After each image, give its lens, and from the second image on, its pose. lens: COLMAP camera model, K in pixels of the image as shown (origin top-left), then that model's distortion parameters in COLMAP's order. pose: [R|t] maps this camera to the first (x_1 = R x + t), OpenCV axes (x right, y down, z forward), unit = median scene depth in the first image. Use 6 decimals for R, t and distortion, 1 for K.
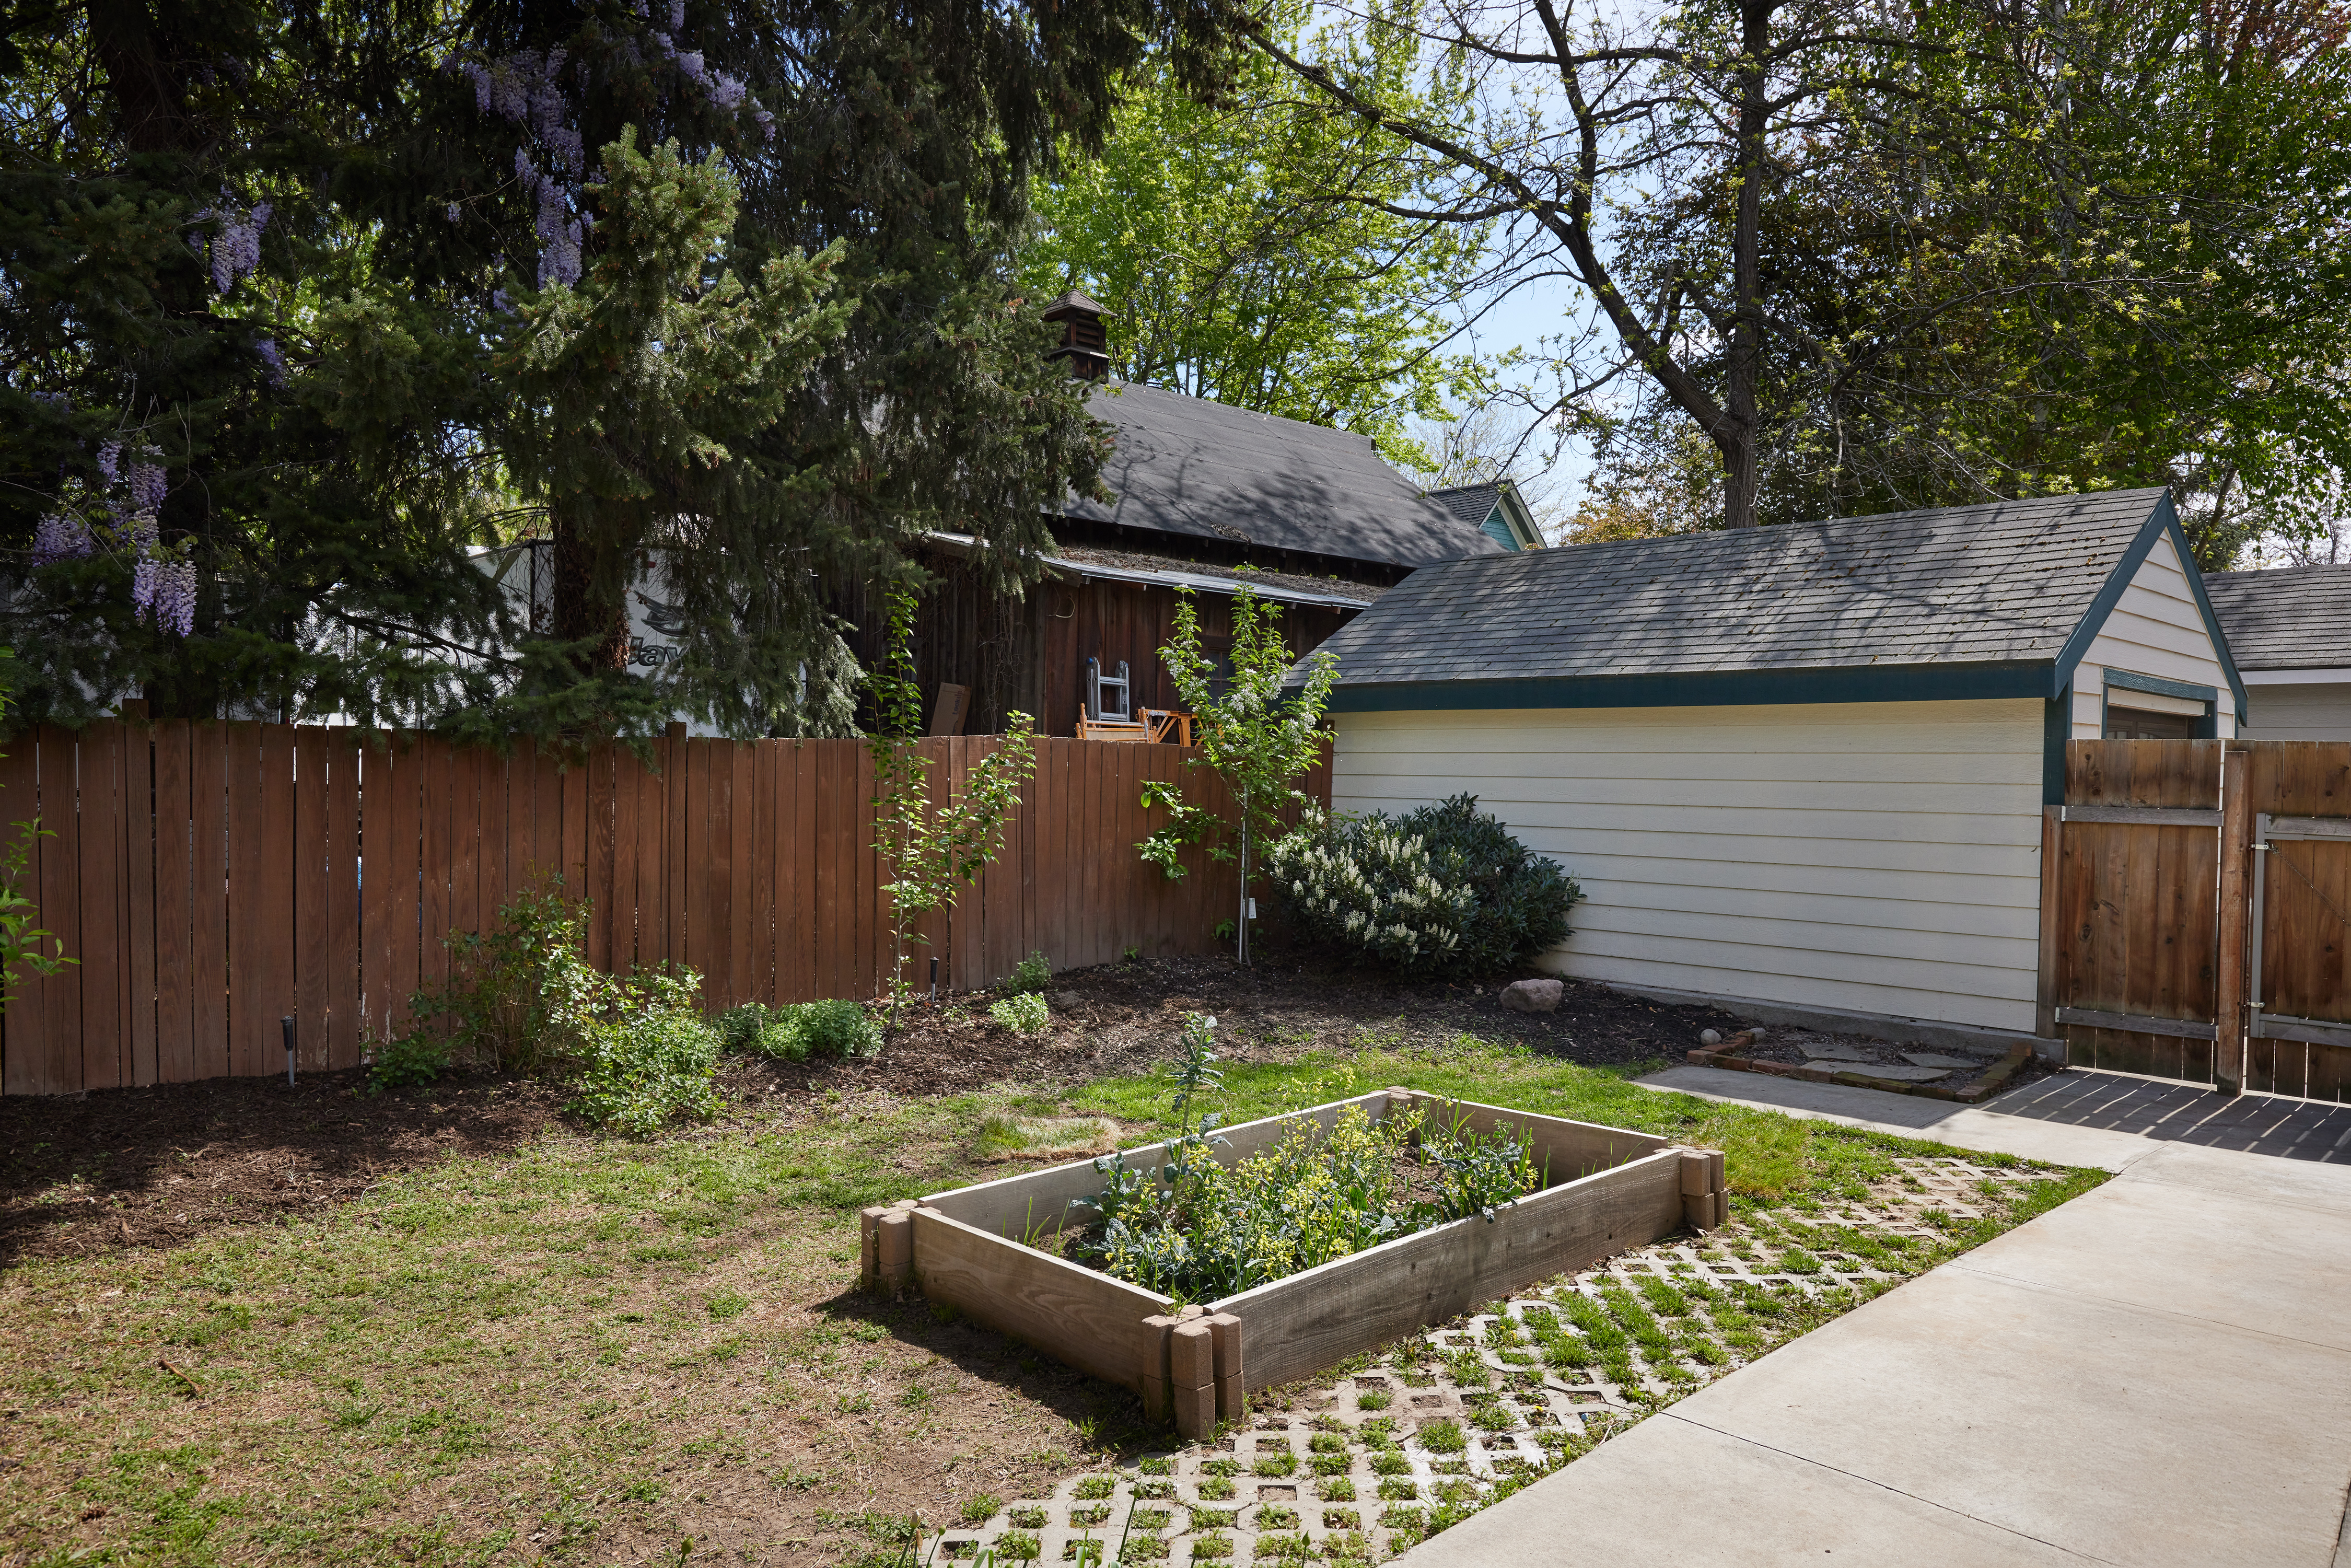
lens RADIAL K [[1557.2, 0, 1174.5], [0, 1557.2, 787.5], [0, 0, 1]] dist [-0.011369, -0.001798]
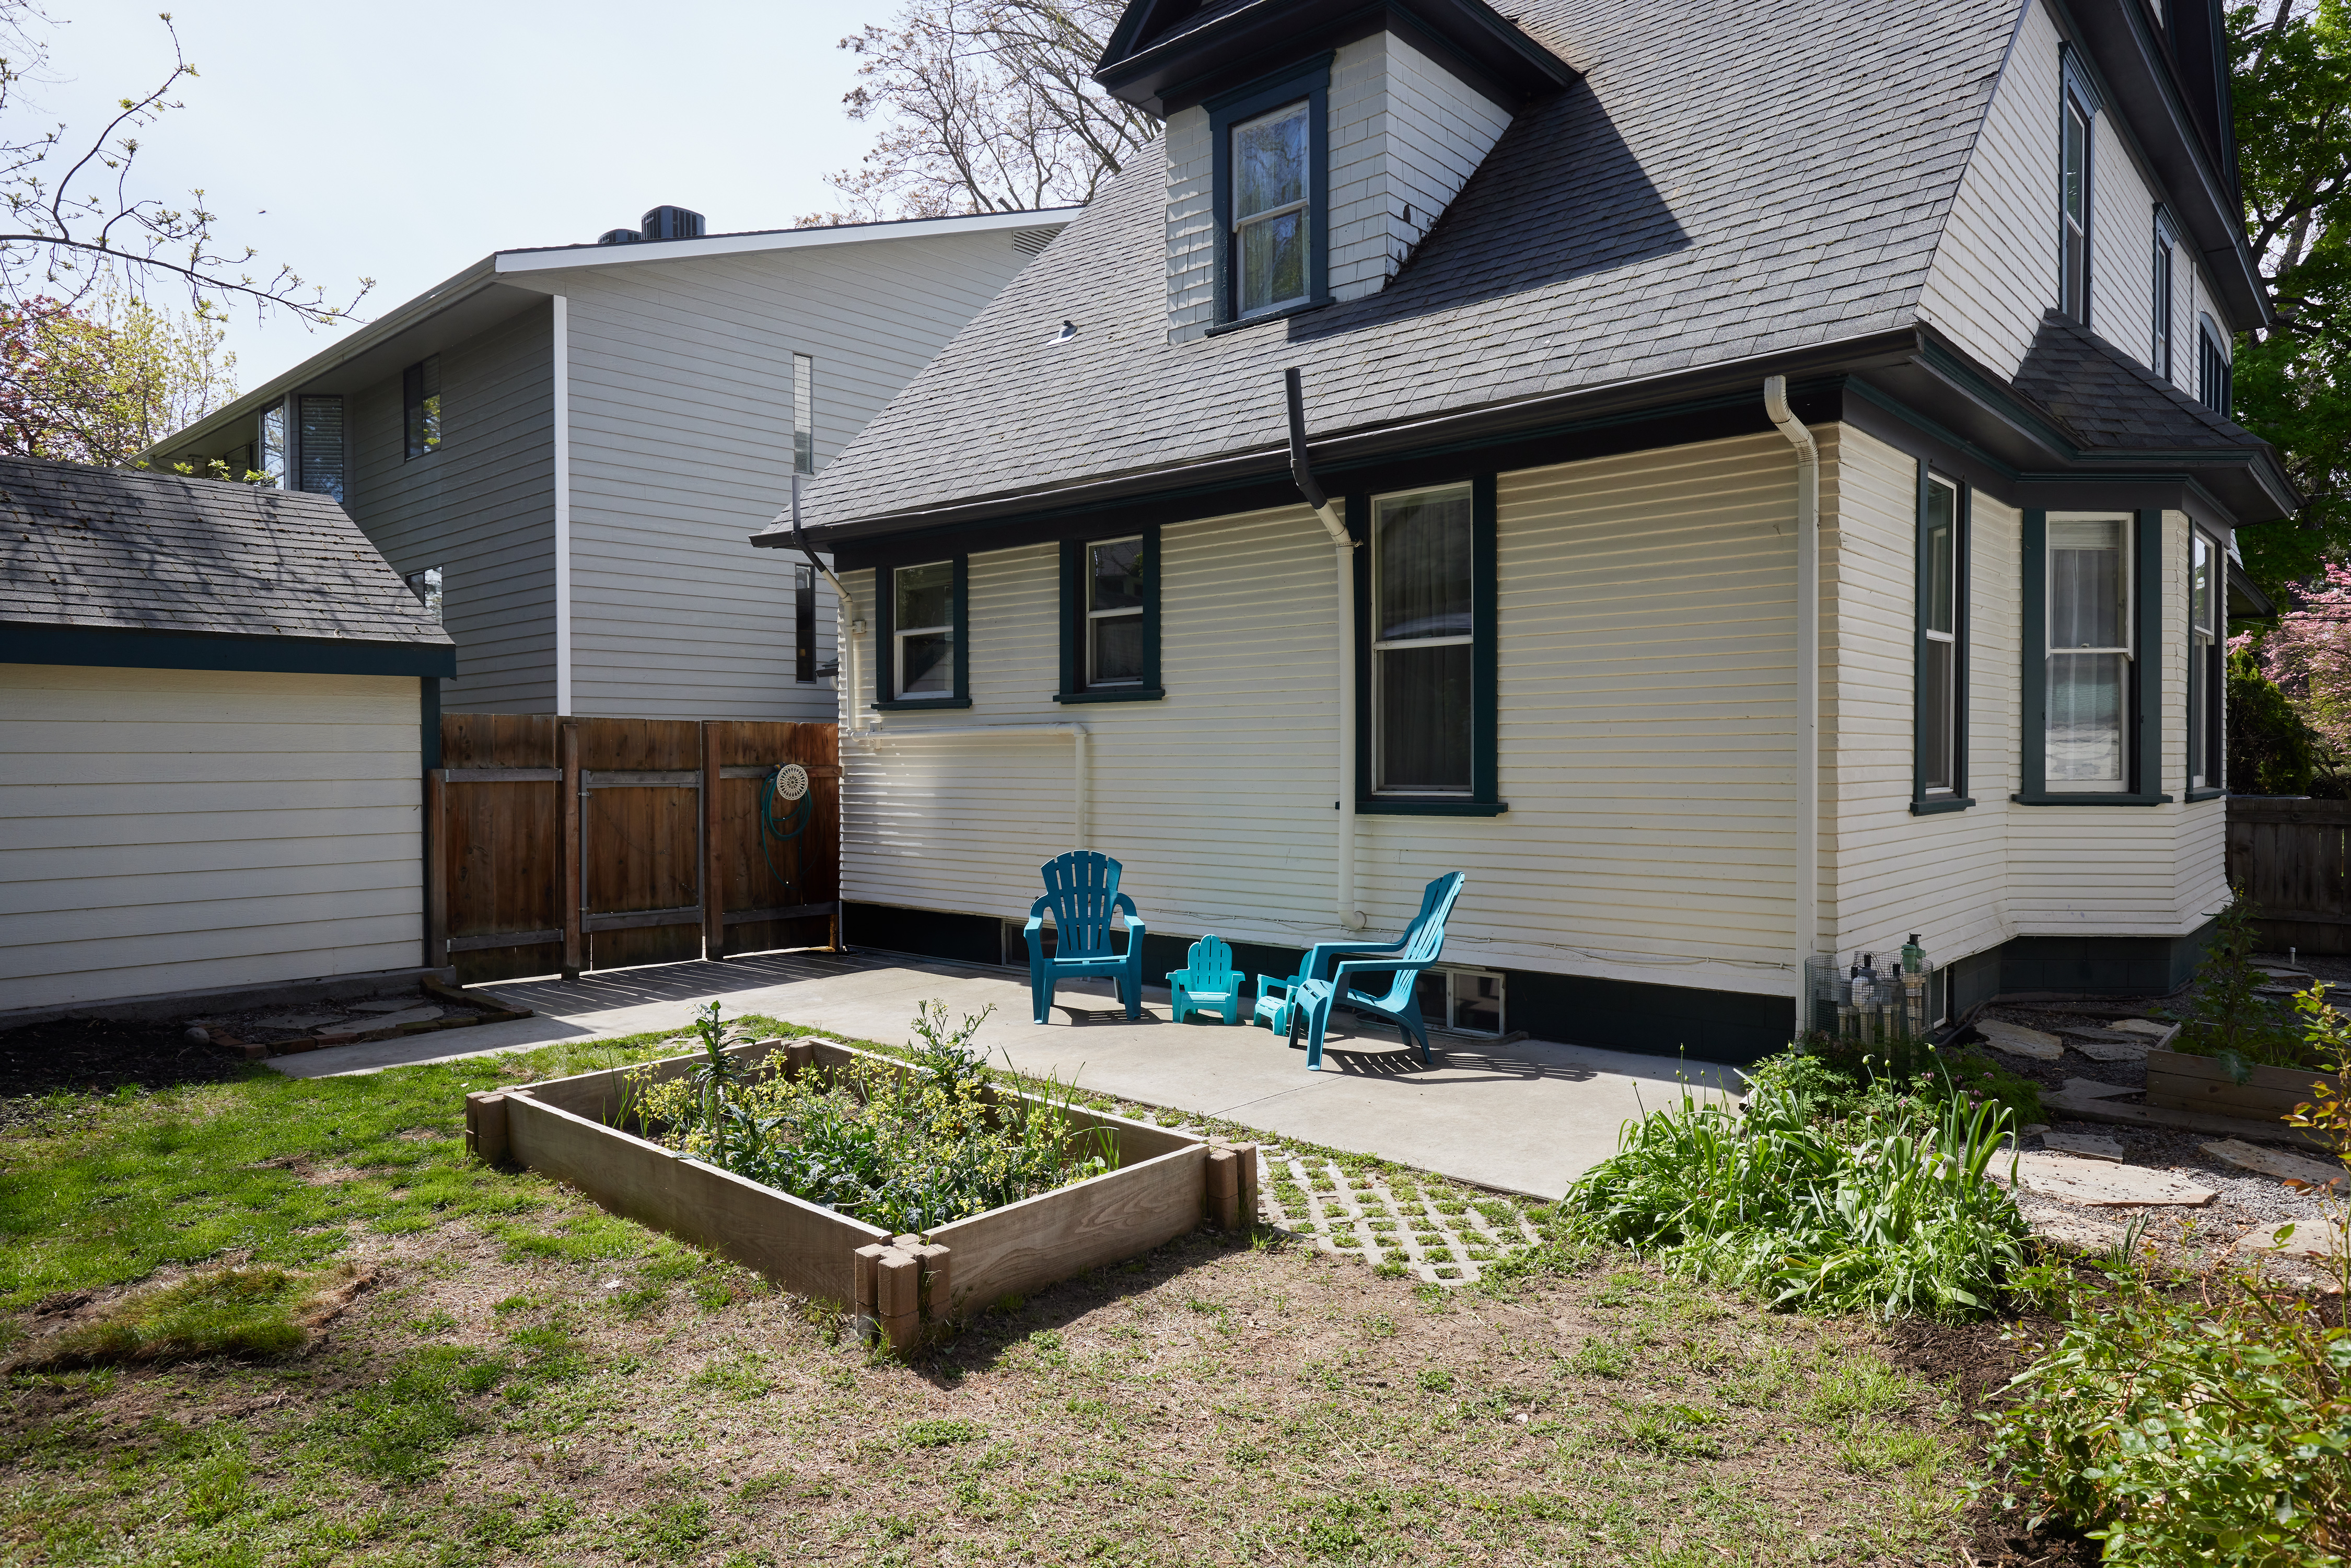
lens RADIAL K [[1439.4, 0, 1174.0], [0, 1439.4, 774.1], [0, 0, 1]] dist [-0.000850, -0.000544]
pose [[-0.068236, -0.027601, 0.997287, -0.579233], [0.016560, 0.999448, 0.028794, -0.007277], [-0.997532, 0.018480, -0.067741, 0.534426]]
